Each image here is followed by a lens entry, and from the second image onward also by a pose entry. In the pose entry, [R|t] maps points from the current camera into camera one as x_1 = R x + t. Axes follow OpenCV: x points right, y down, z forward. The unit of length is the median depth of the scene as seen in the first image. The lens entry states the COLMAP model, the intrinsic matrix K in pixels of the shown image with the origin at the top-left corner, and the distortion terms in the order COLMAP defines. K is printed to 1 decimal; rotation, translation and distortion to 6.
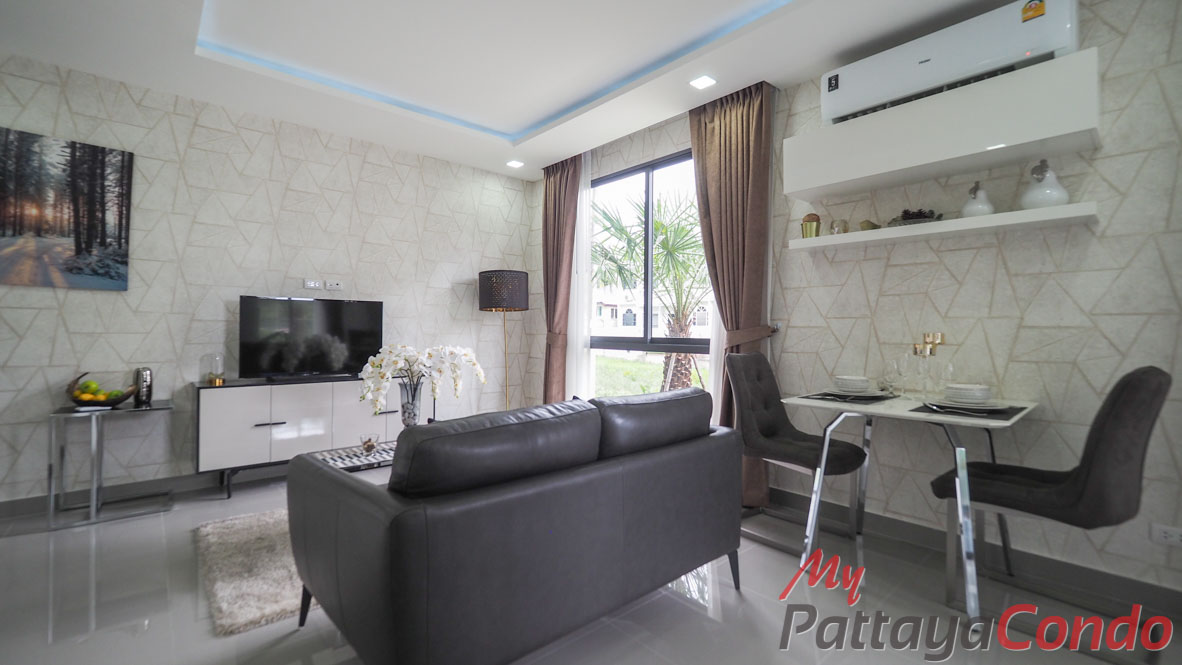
lens RADIAL K [[507.6, 0, 588.7], [0, 507.6, 326.5], [0, 0, 1]] dist [-0.001775, -0.000848]
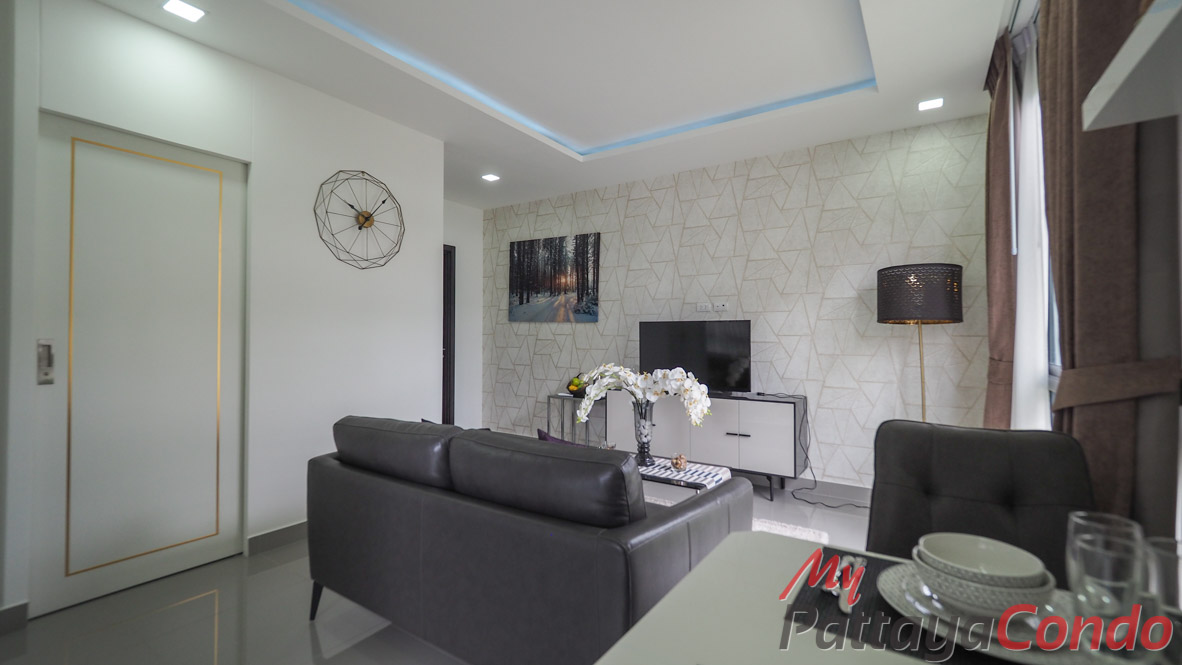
lens RADIAL K [[507.6, 0, 584.9], [0, 507.6, 333.8], [0, 0, 1]] dist [-0.001775, -0.000848]
pose [[0.229637, -0.017322, -0.973122, 0.602352], [0.000746, 0.999844, -0.017622, -0.007140], [0.973276, 0.003321, 0.229614, 0.617839]]
